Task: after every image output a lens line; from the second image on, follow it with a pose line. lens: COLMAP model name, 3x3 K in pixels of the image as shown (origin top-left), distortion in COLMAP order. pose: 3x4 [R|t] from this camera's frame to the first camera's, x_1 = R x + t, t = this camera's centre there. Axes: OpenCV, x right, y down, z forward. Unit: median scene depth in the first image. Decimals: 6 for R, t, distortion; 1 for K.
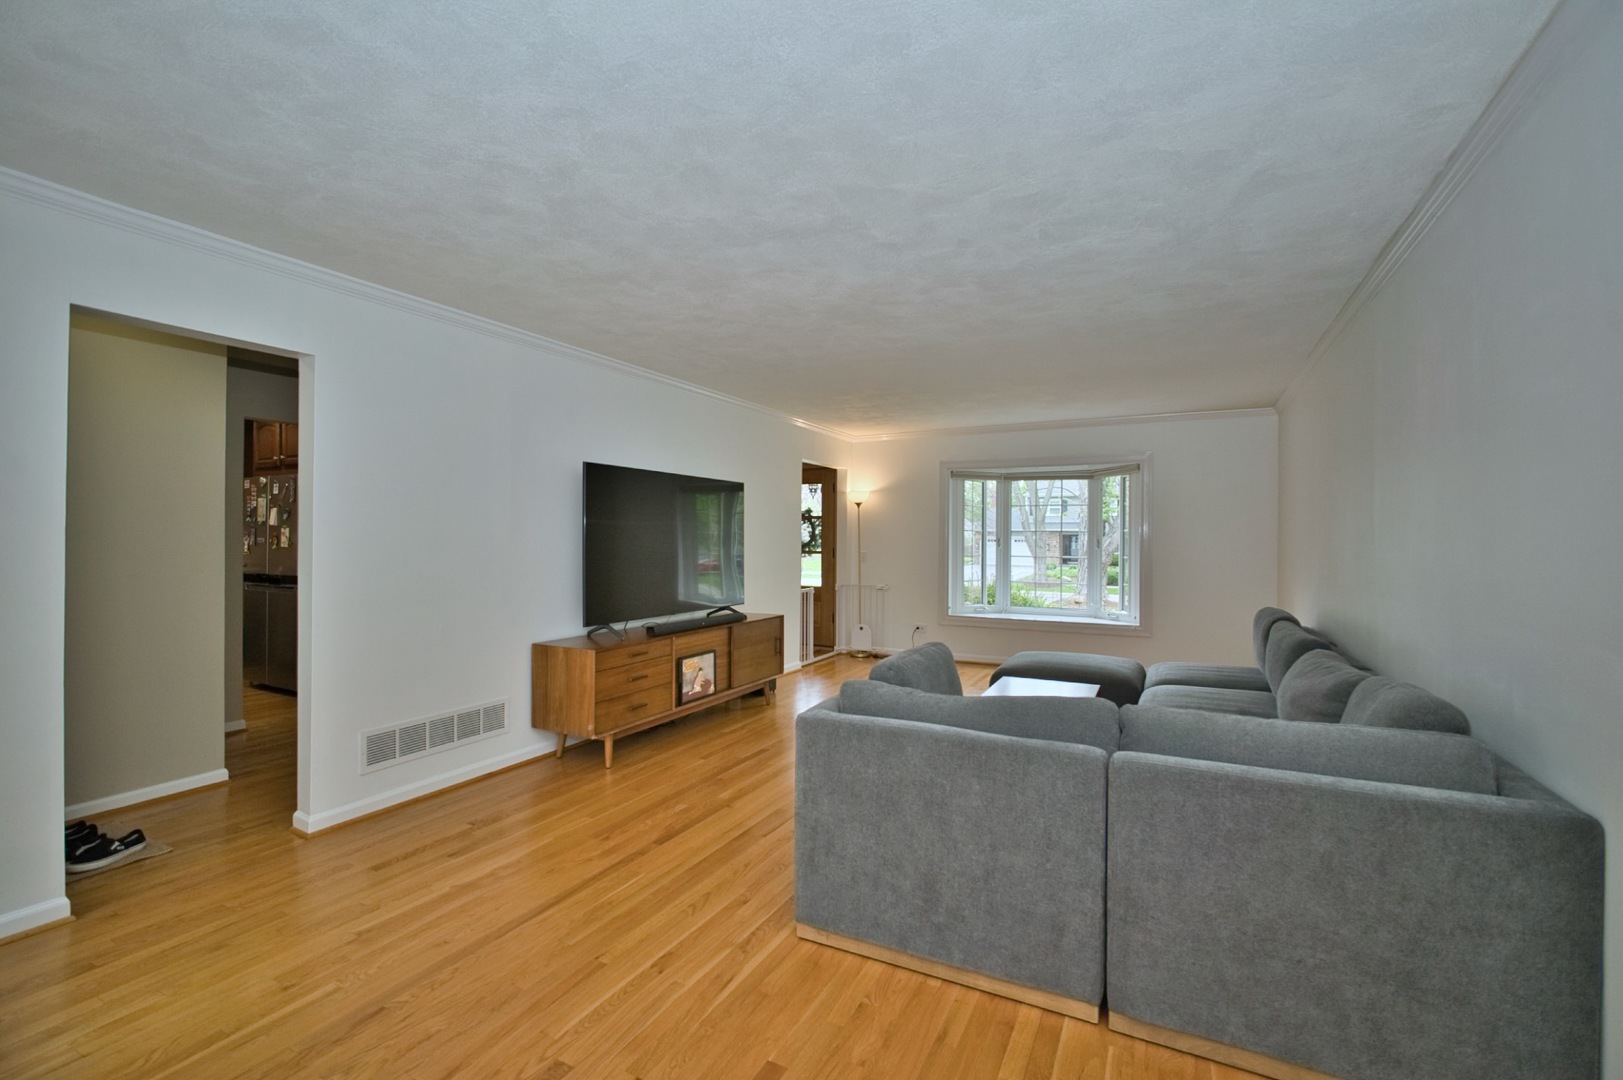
lens RADIAL K [[704.4, 0, 809.2], [0, 704.4, 538.6], [0, 0, 1]] dist [-0.023924, 0.006612]
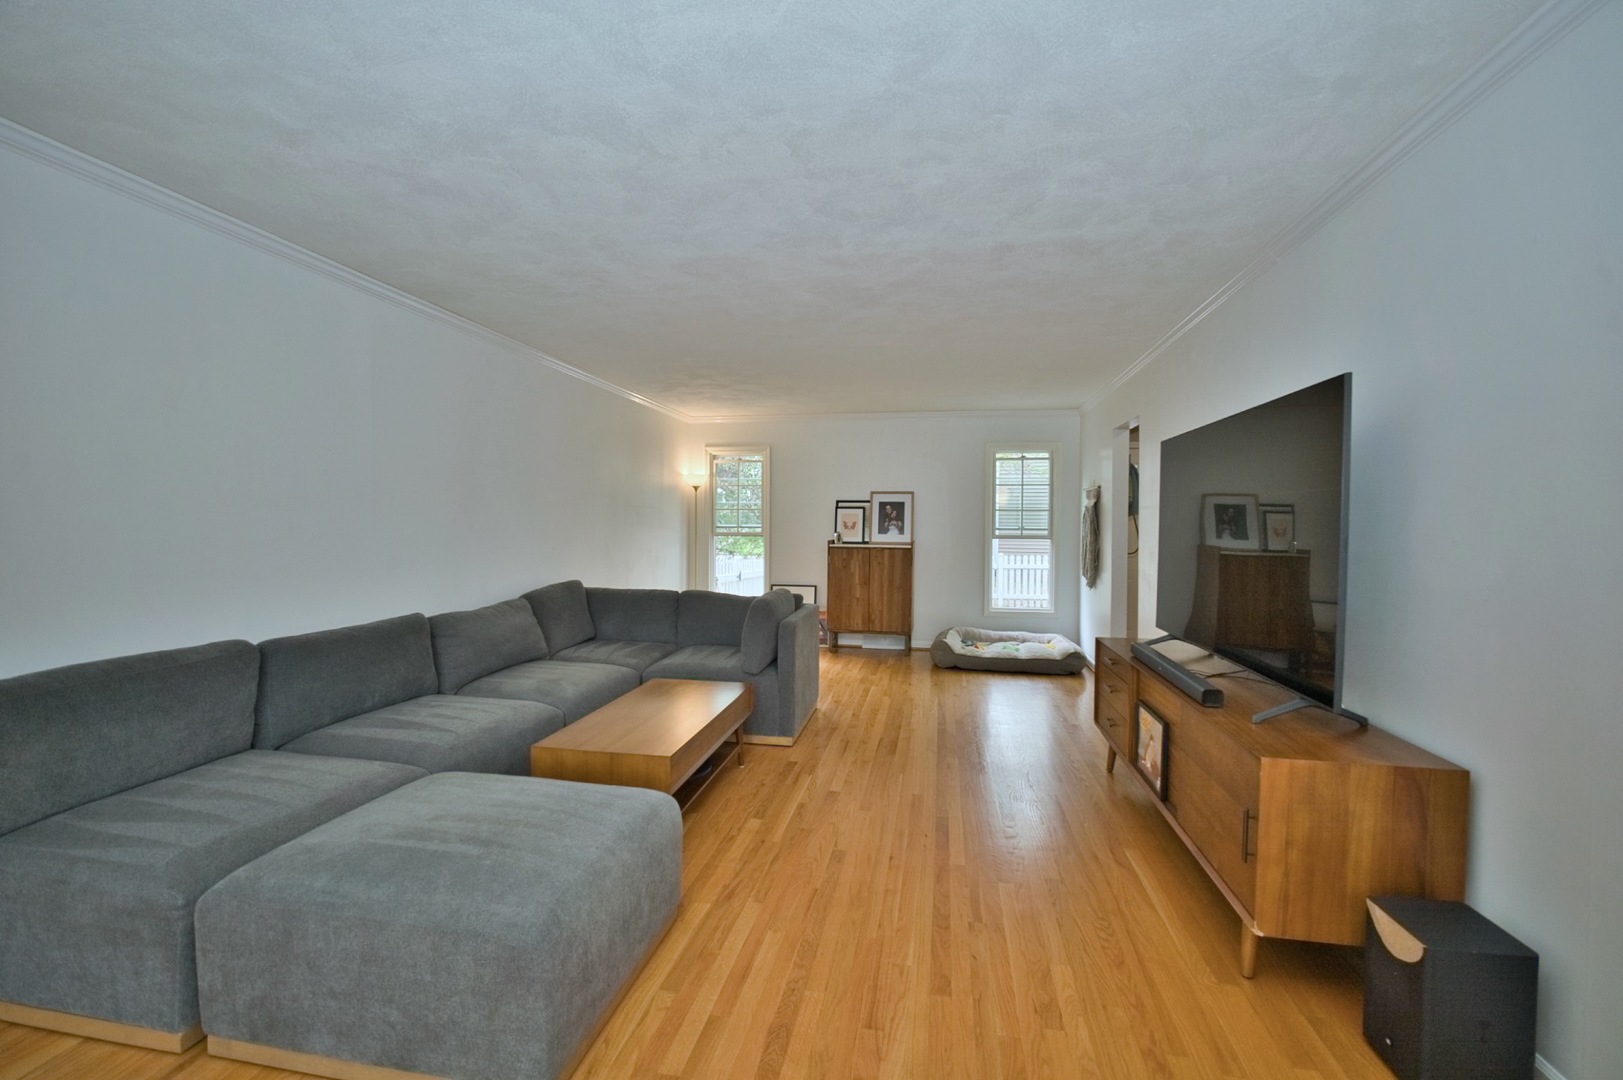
lens RADIAL K [[704.4, 0, 815.8], [0, 704.4, 531.2], [0, 0, 1]] dist [-0.023924, 0.006612]
pose [[-0.951874, -0.008267, -0.306380, 0.476554], [-0.011895, 0.999879, 0.009977, 0.000902], [0.306260, 0.013141, -0.951857, 2.215102]]
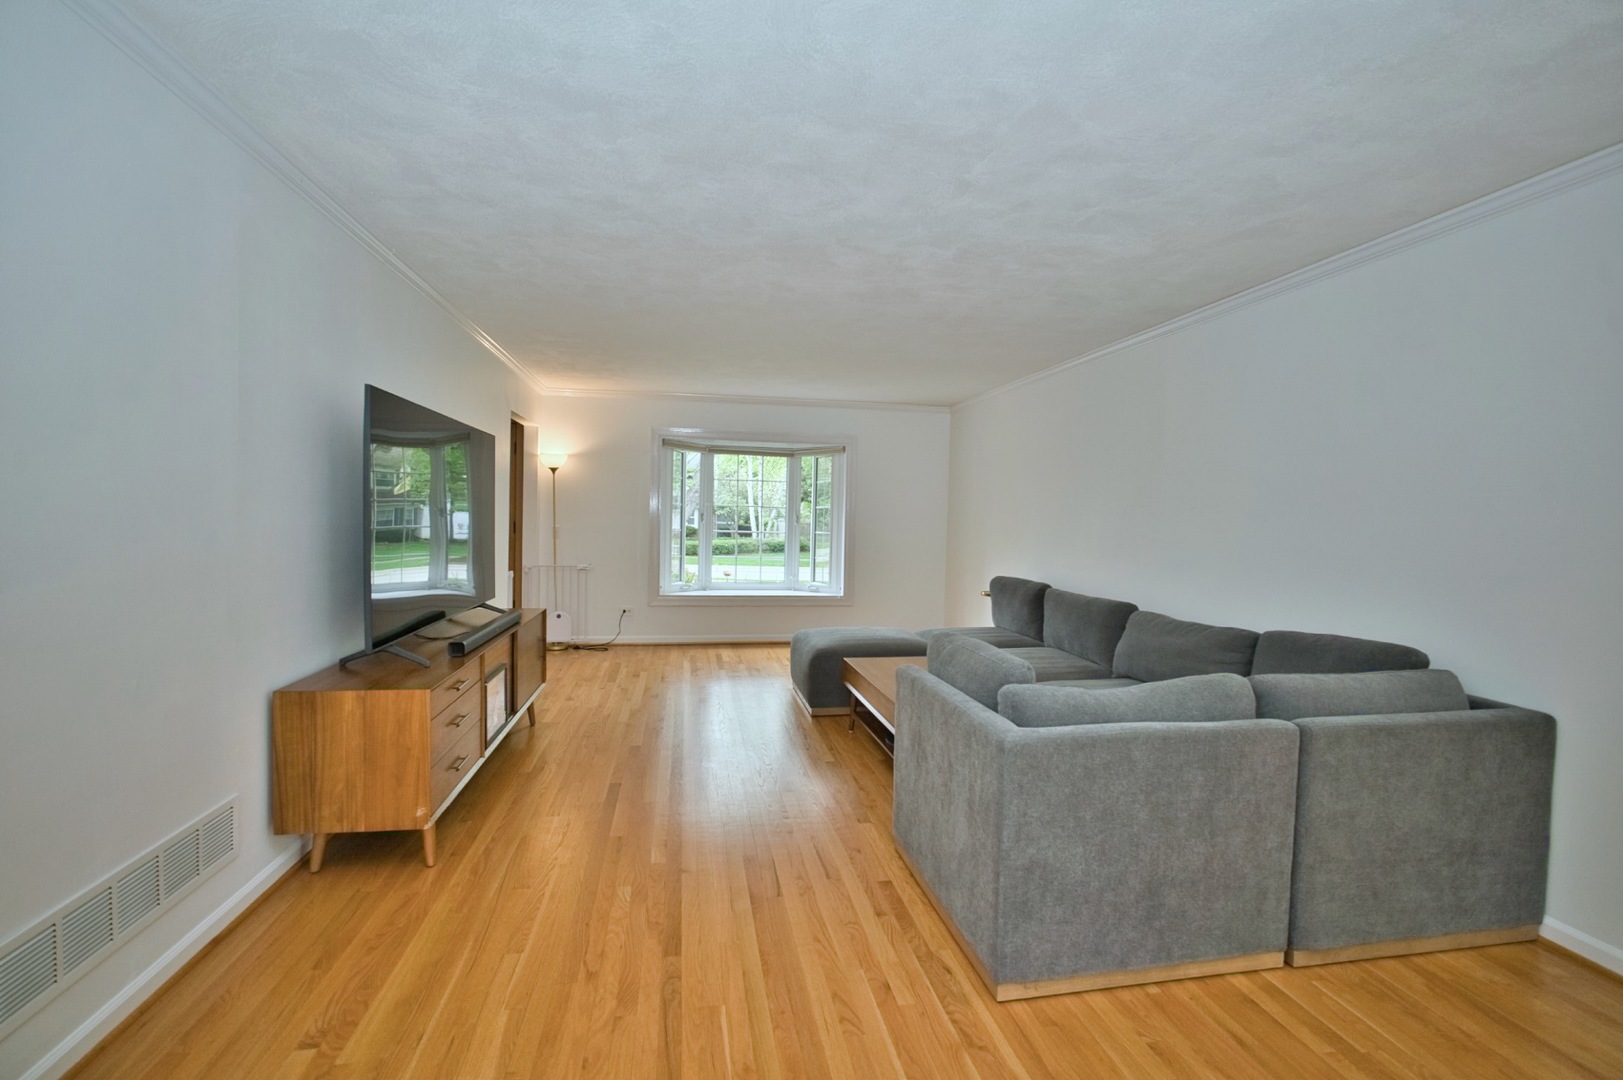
lens RADIAL K [[704.4, 0, 808.2], [0, 704.4, 539.7], [0, 0, 1]] dist [-0.023924, 0.006612]
pose [[0.790225, -0.008089, 0.612763, -0.503318], [-0.018573, 0.999137, 0.037142, -0.005505], [-0.612535, -0.040732, 0.789394, 0.363604]]
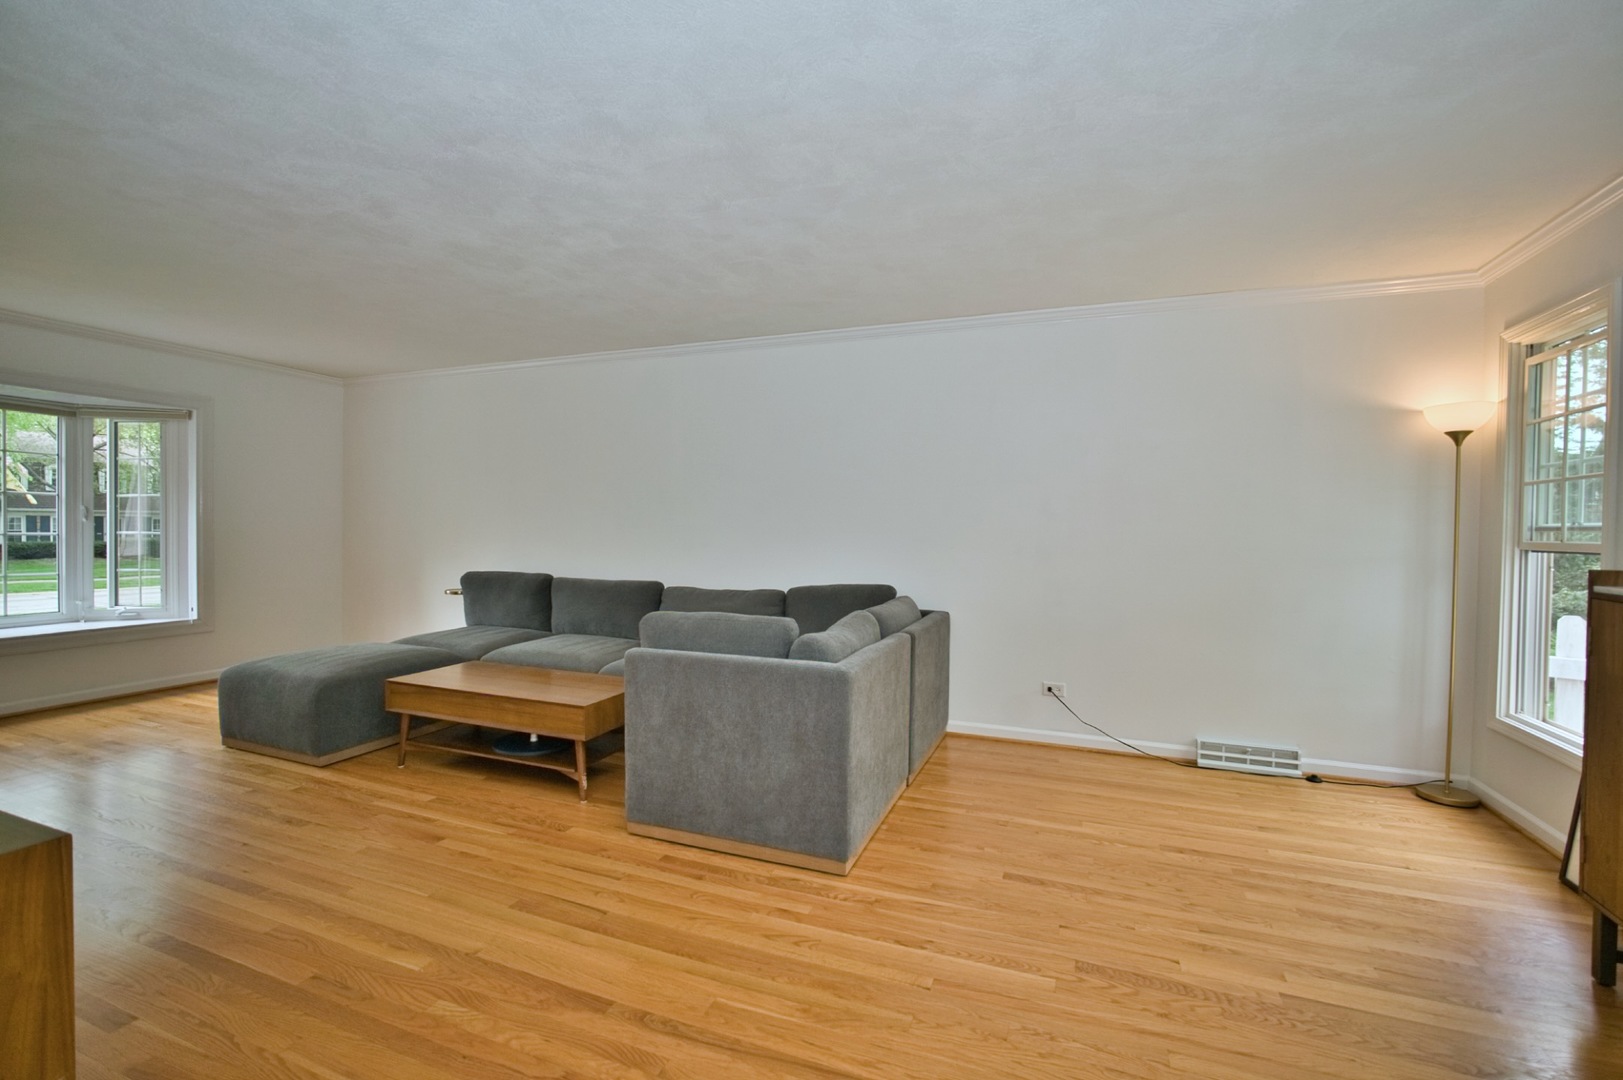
lens RADIAL K [[704.4, 0, 809.5], [0, 704.4, 541.1], [0, 0, 1]] dist [-0.023924, 0.006612]
pose [[-0.107605, -0.024381, 0.993895, -0.770823], [-0.012694, 0.999651, 0.023148, 0.020987], [-0.994113, -0.010126, -0.107877, 0.846809]]
